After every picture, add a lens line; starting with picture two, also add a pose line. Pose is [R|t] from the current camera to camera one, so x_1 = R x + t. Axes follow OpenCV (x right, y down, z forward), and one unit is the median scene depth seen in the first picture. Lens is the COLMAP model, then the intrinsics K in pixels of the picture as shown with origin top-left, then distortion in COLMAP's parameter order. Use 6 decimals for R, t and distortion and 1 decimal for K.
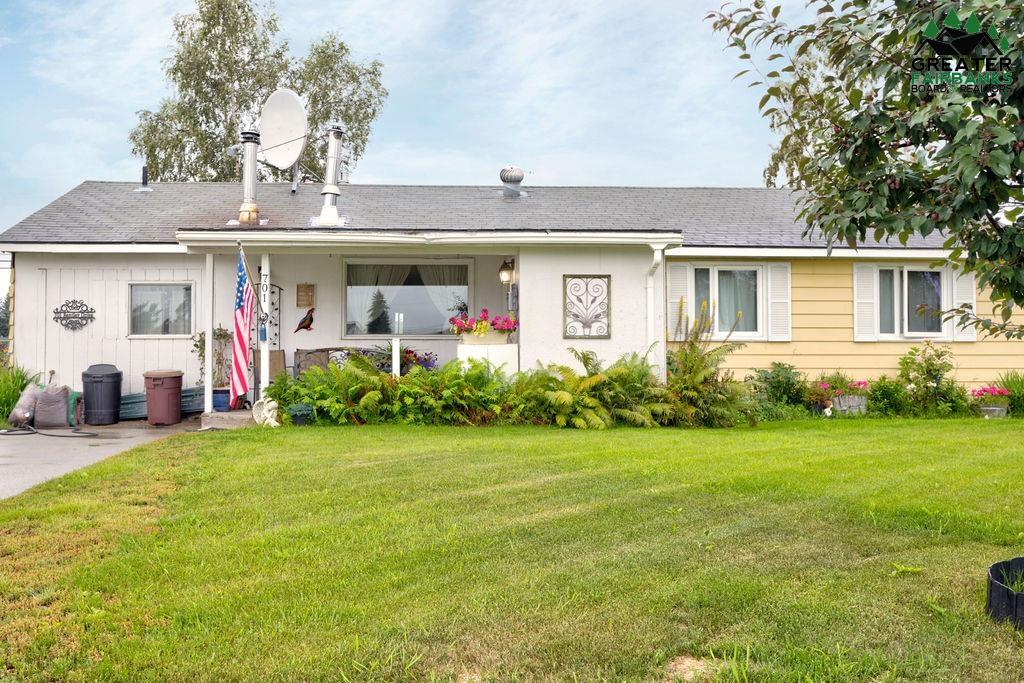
lens RADIAL K [[974.7, 0, 511.7], [0, 974.7, 339.8], [0, 0, 1]] dist [-0.005091, 0.000000]
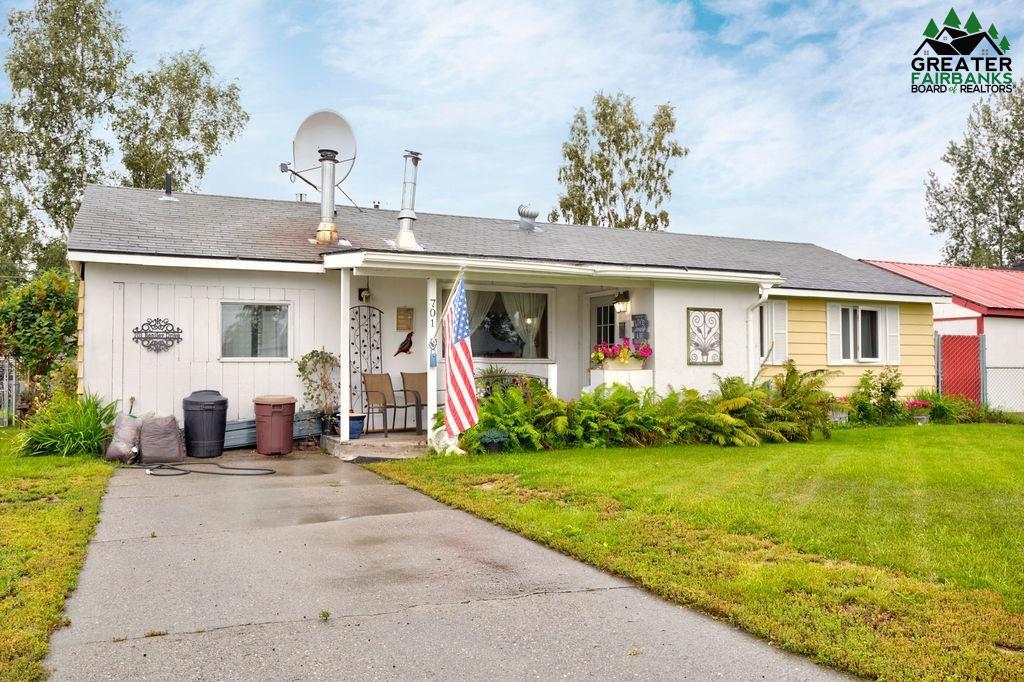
lens RADIAL K [[828.6, 0, 511.9], [0, 828.6, 344.1], [0, 0, 1]] dist [0.002197, -0.003457]
pose [[0.928937, 0.010908, 0.370076, -0.444744], [-0.008454, 0.999930, -0.008253, -0.014201], [-0.370140, 0.004538, 0.928965, 0.176781]]
